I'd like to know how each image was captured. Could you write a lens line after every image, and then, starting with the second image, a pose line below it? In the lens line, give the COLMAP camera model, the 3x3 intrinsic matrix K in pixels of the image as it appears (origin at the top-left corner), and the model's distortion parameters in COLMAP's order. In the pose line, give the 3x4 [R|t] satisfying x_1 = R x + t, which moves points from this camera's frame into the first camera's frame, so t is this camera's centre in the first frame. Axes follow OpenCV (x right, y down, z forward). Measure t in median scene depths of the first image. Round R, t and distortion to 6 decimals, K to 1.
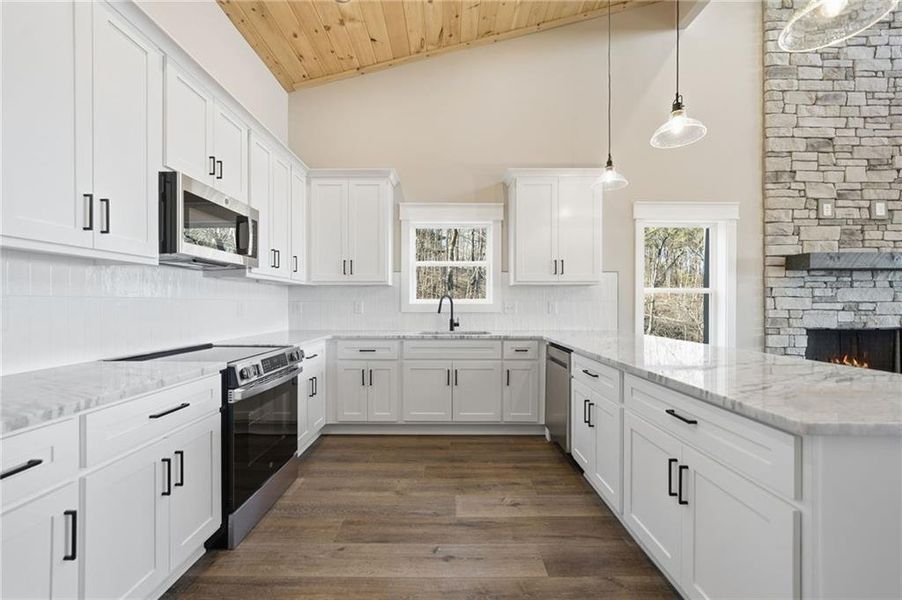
lens RADIAL K [[366.0, 0, 445.9], [0, 366.0, 305.6], [0, 0, 1]] dist [-0.009925, 0.001890]
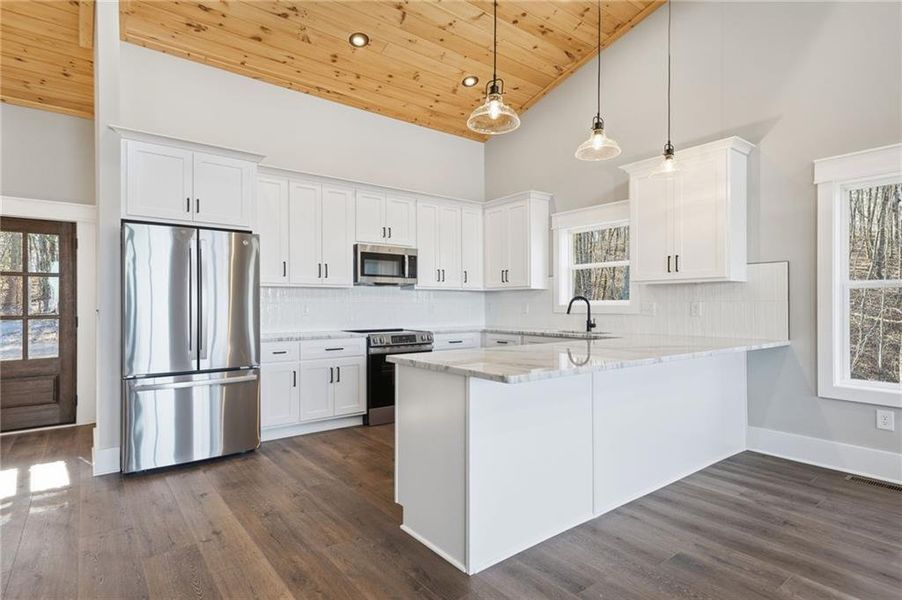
lens RADIAL K [[479.0, 0, 455.7], [0, 479.0, 303.1], [0, 0, 1]] dist [0.025447, 0.002180]
pose [[0.619903, -0.006179, -0.784654, 0.937964], [-0.000791, 0.999964, -0.008499, 0.001574], [0.784678, 0.005889, 0.619875, -0.149534]]
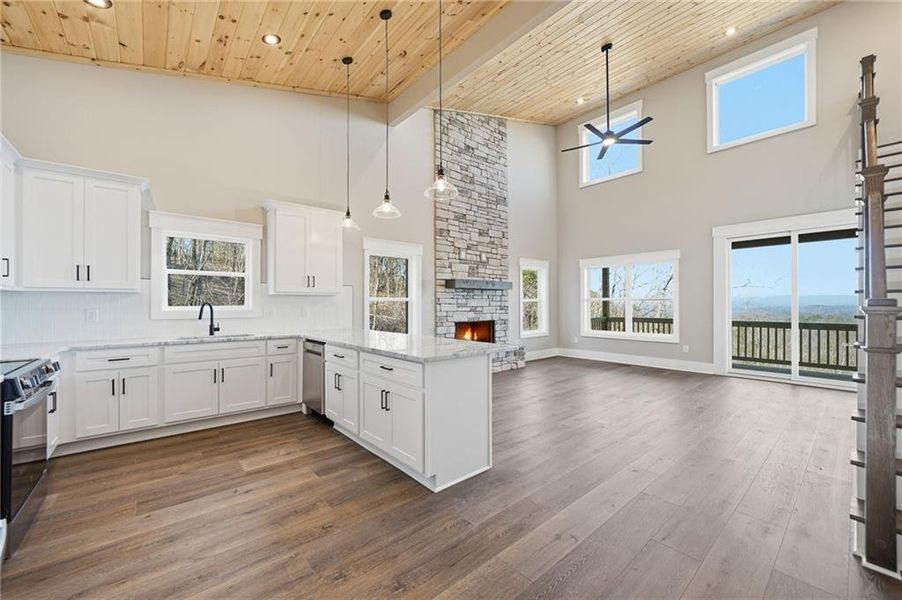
lens RADIAL K [[353.9, 0, 445.3], [0, 353.9, 302.8], [0, 0, 1]] dist [-0.004018, 0.000080]
pose [[0.760553, 0.000773, 0.649275, -0.153834], [0.006823, 0.999935, -0.009184, -0.014897], [-0.649240, 0.011415, 0.760498, -0.286411]]
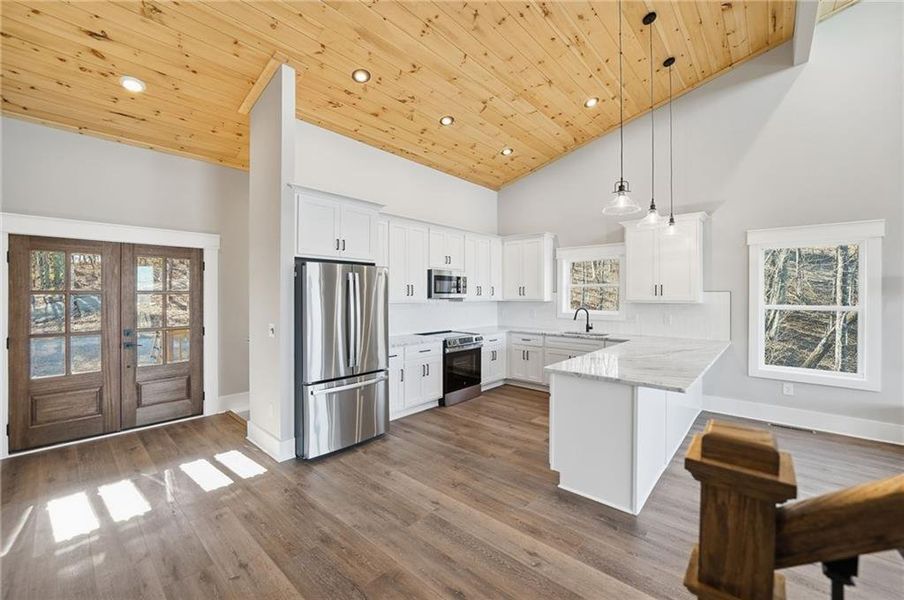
lens RADIAL K [[366.8, 0, 458.0], [0, 366.8, 294.1], [0, 0, 1]] dist [-0.009925, 0.001890]
pose [[0.756946, 0.001015, -0.653477, 0.656313], [-0.004597, 0.999982, -0.003772, -0.085342], [0.653461, 0.005860, 0.756937, -0.527110]]
